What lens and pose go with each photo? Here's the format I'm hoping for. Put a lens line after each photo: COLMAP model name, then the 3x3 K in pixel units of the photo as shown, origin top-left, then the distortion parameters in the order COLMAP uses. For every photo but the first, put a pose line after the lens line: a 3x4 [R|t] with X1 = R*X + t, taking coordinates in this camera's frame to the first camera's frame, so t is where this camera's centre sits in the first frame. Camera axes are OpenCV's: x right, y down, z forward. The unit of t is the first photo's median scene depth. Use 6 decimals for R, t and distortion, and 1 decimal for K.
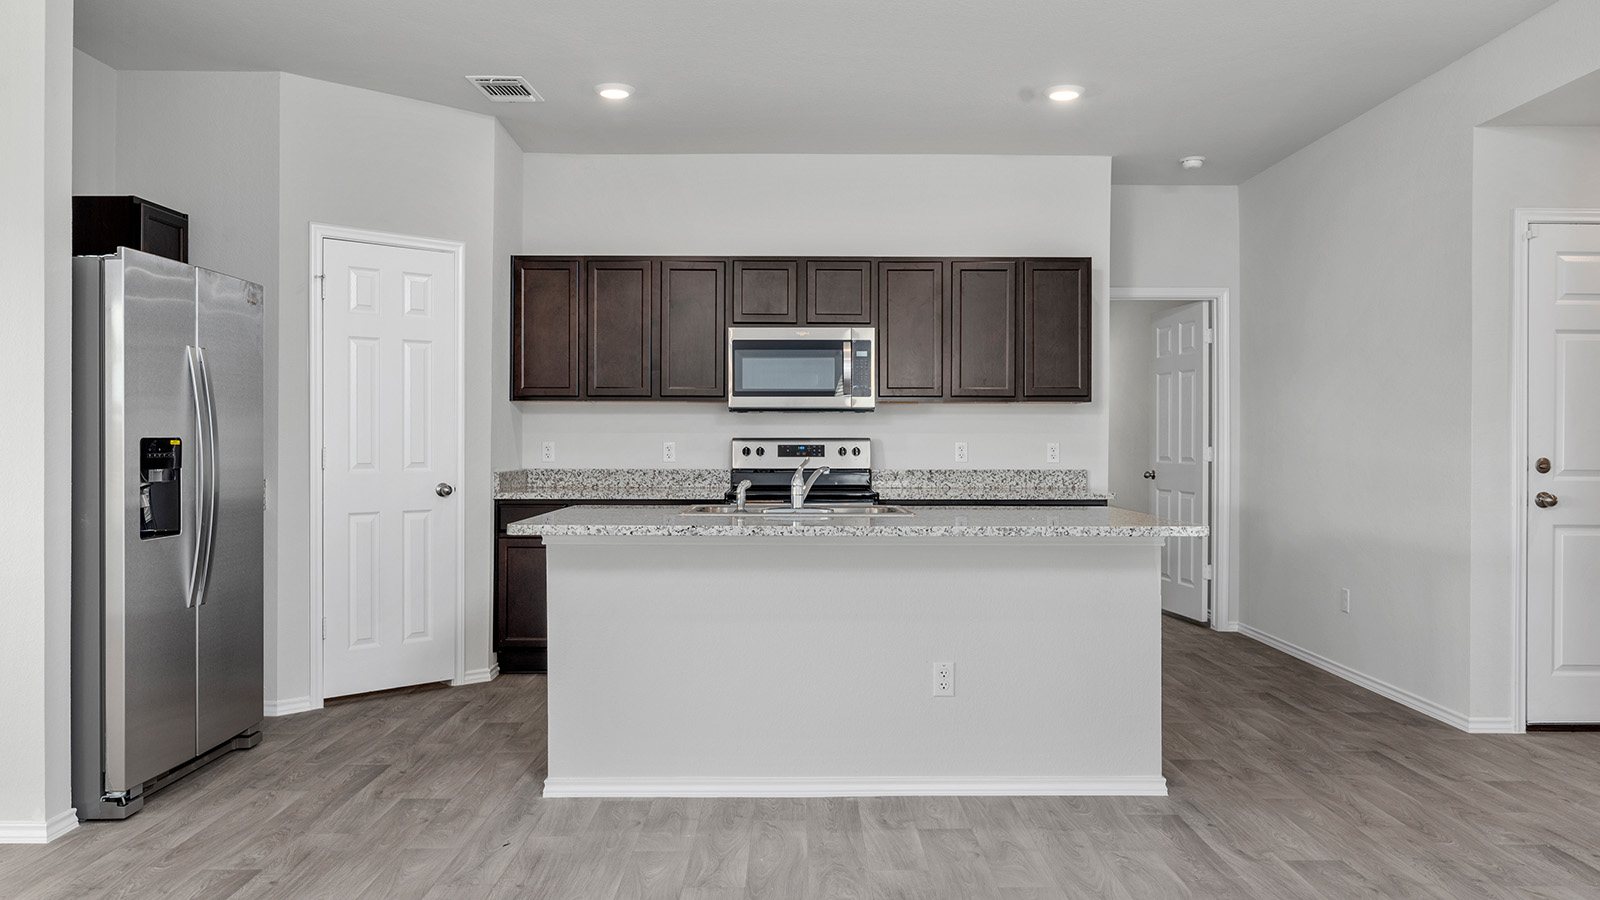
lens RADIAL K [[1157.0, 0, 804.3], [0, 1157.0, 440.5], [0, 0, 1]] dist [0.004059, 0.000231]
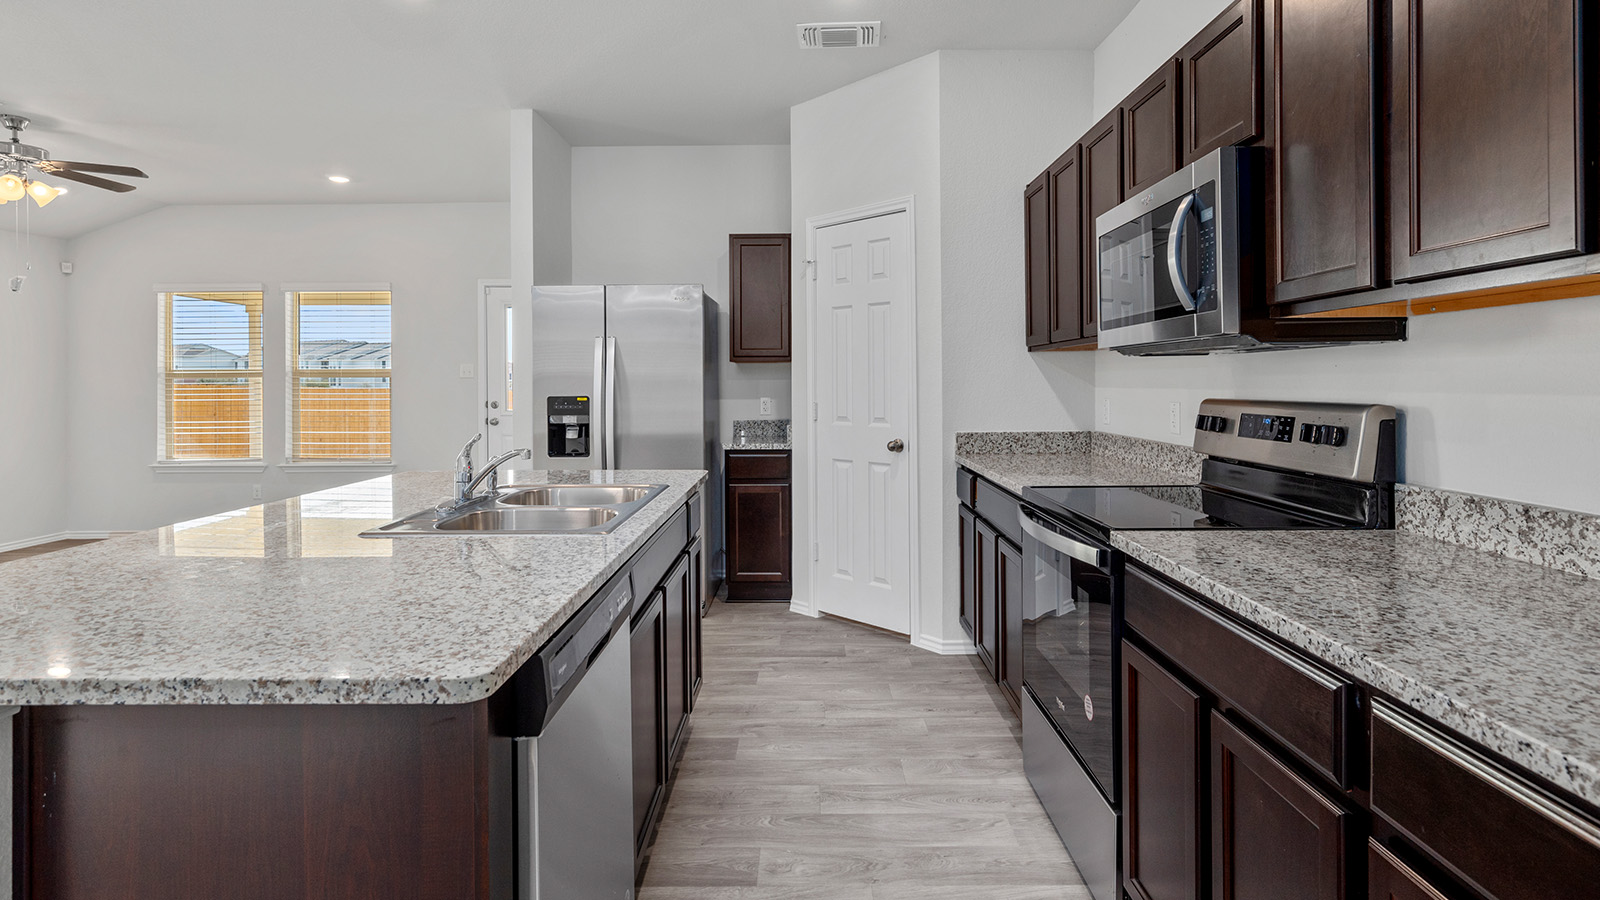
lens RADIAL K [[829.5, 0, 804.2], [0, 829.5, 373.0], [0, 0, 1]] dist [0.003527, 0.000117]
pose [[-0.016227, -0.012785, -0.999787, 0.354315], [0.004035, 0.999909, -0.012852, -0.010307], [0.999860, -0.004243, -0.016174, 0.810182]]
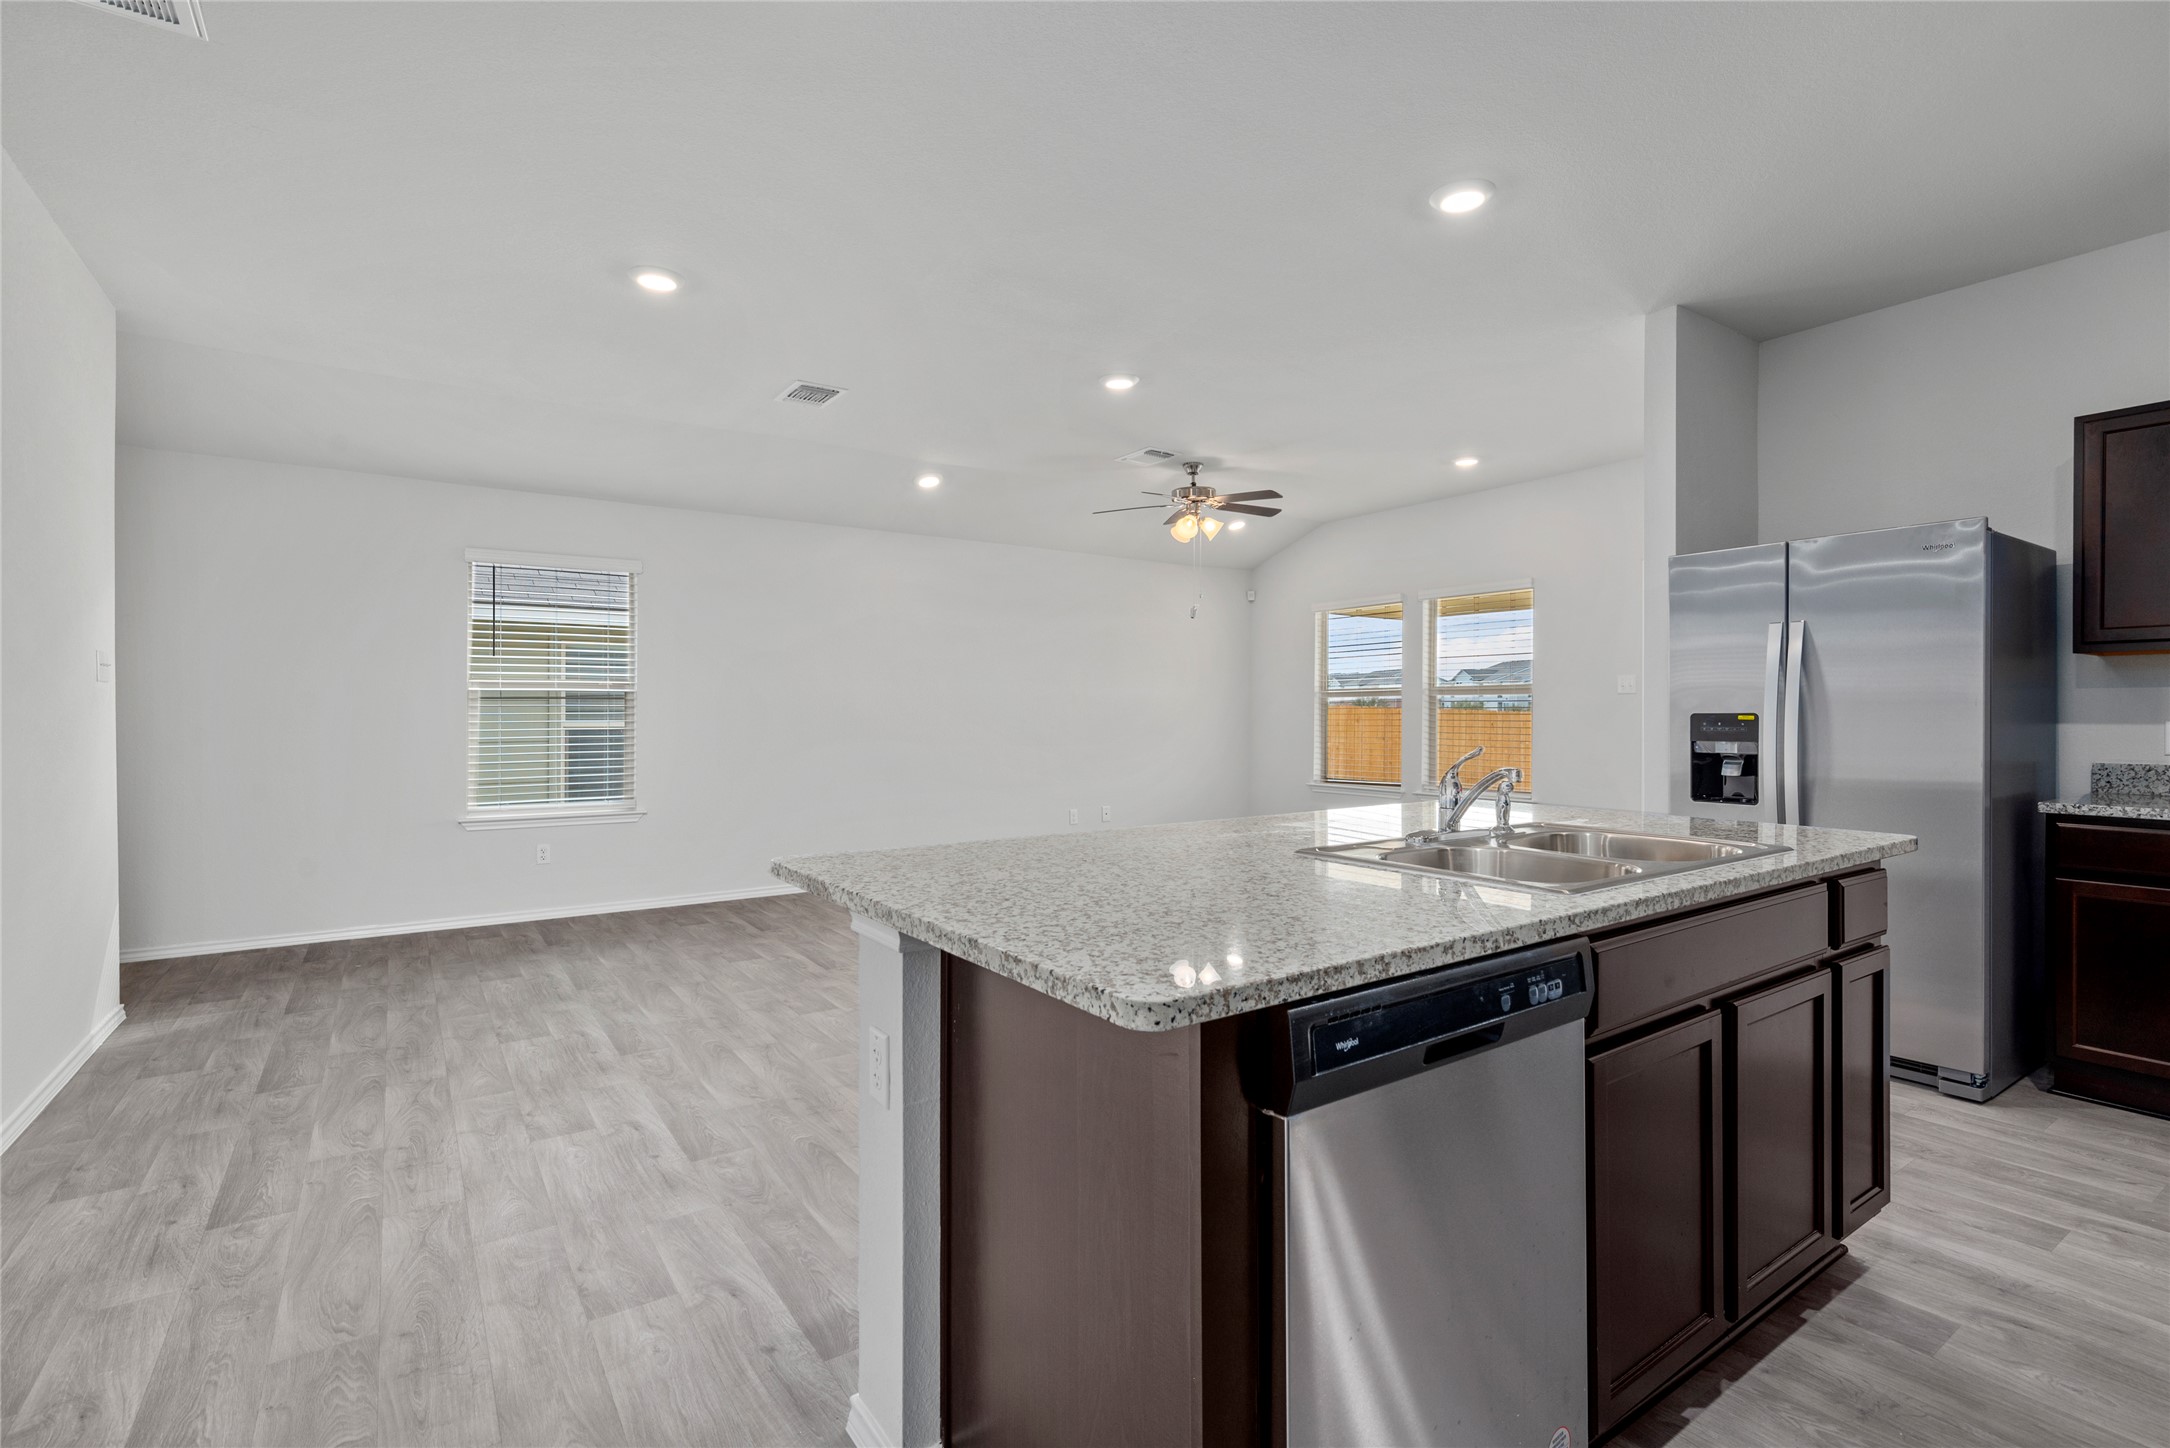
lens RADIAL K [[1011.7, 0, 1077.3], [0, 1011.7, 709.4], [0, 0, 1]] dist [0.015993, -0.001688]
pose [[-0.830959, -0.004322, -0.556317, 0.290555], [-0.003301, 0.999991, -0.002839, -0.000121], [0.556324, -0.000523, -0.830965, 0.877610]]
